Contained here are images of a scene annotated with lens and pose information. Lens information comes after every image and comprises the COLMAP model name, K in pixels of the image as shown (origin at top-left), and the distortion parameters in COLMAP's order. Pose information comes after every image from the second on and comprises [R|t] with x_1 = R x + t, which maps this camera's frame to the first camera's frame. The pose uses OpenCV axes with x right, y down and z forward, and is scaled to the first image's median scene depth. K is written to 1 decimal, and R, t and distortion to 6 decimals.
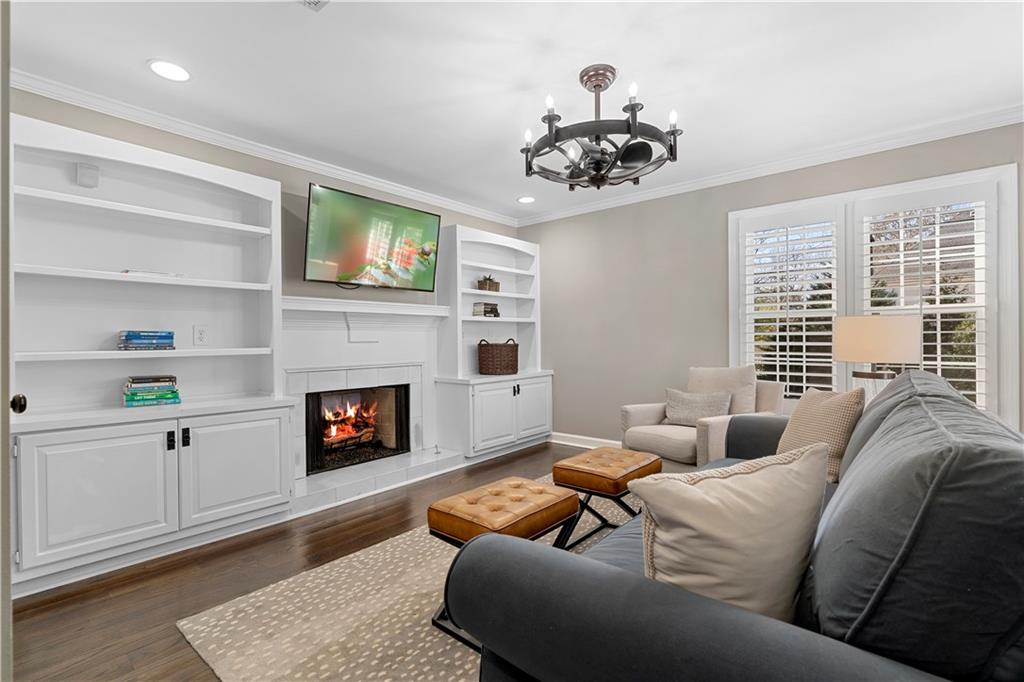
lens RADIAL K [[464.4, 0, 510.0], [0, 464.4, 342.2], [0, 0, 1]] dist [-0.007110, 0.006252]
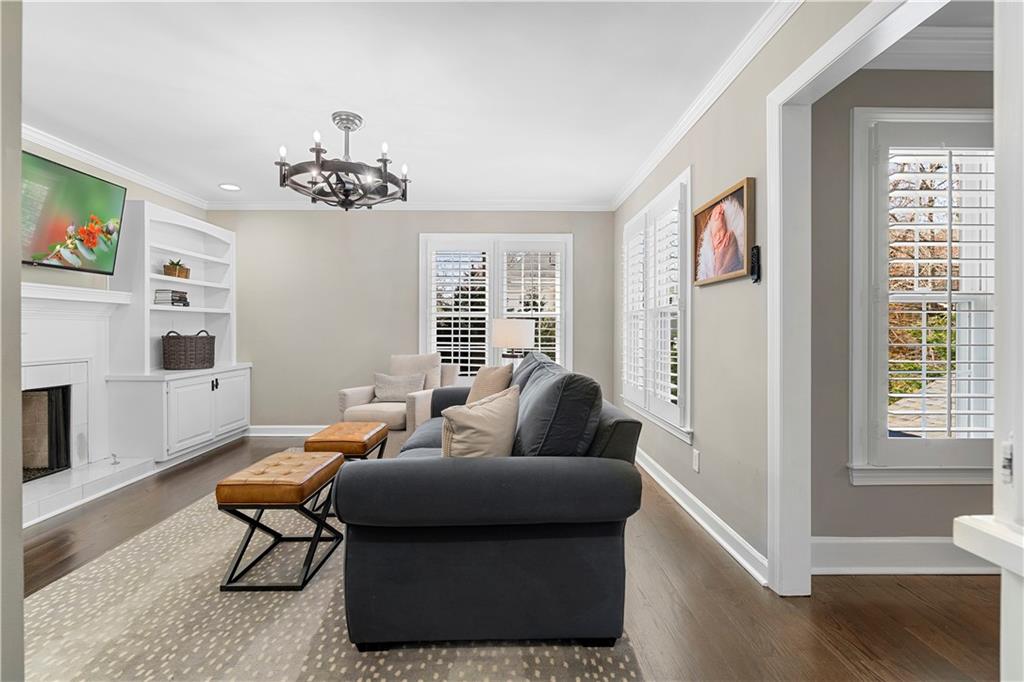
lens RADIAL K [[477.4, 0, 512.8], [0, 477.4, 332.9], [0, 0, 1]] dist [0.023491, 0.000359]
pose [[0.753165, 0.005116, 0.657811, -0.215113], [-0.003909, 0.999987, -0.003302, -0.002034], [-0.657820, -0.000084, 0.753175, -0.172003]]
